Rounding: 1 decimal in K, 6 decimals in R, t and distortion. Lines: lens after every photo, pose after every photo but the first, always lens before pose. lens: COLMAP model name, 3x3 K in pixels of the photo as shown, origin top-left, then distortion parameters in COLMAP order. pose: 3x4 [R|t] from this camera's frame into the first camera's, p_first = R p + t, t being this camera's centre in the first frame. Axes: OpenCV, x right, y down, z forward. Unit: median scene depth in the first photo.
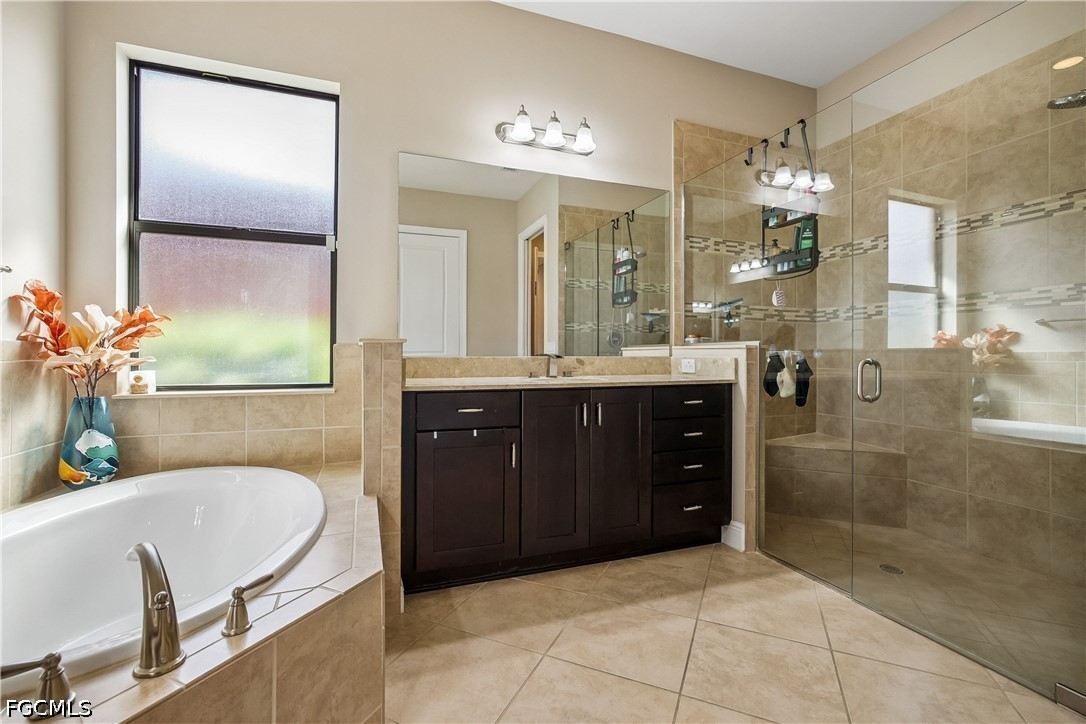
lens RADIAL K [[470.7, 0, 541.0], [0, 470.7, 352.0], [0, 0, 1]] dist [-0.017745, 0.007905]
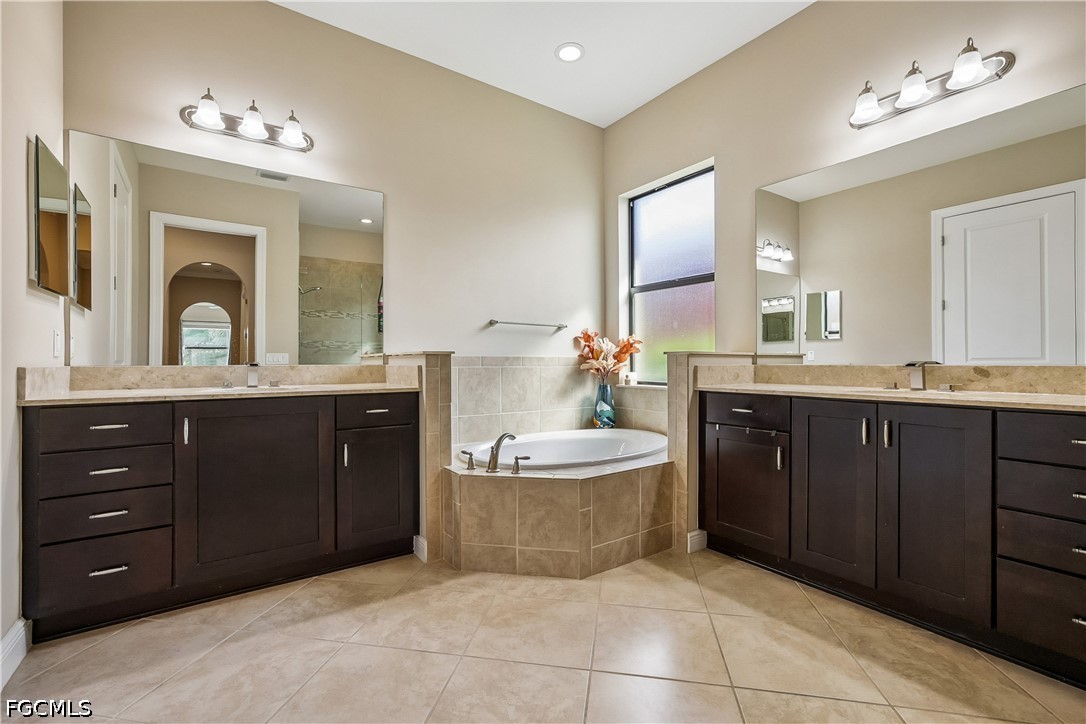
lens RADIAL K [[470.7, 0, 540.6], [0, 470.7, 363.8], [0, 0, 1]] dist [-0.017745, 0.007905]
pose [[0.247814, -0.000973, -0.968807, 0.887430], [0.009006, 0.999959, 0.001299, 0.002353], [0.968766, -0.009047, 0.247812, 0.242712]]
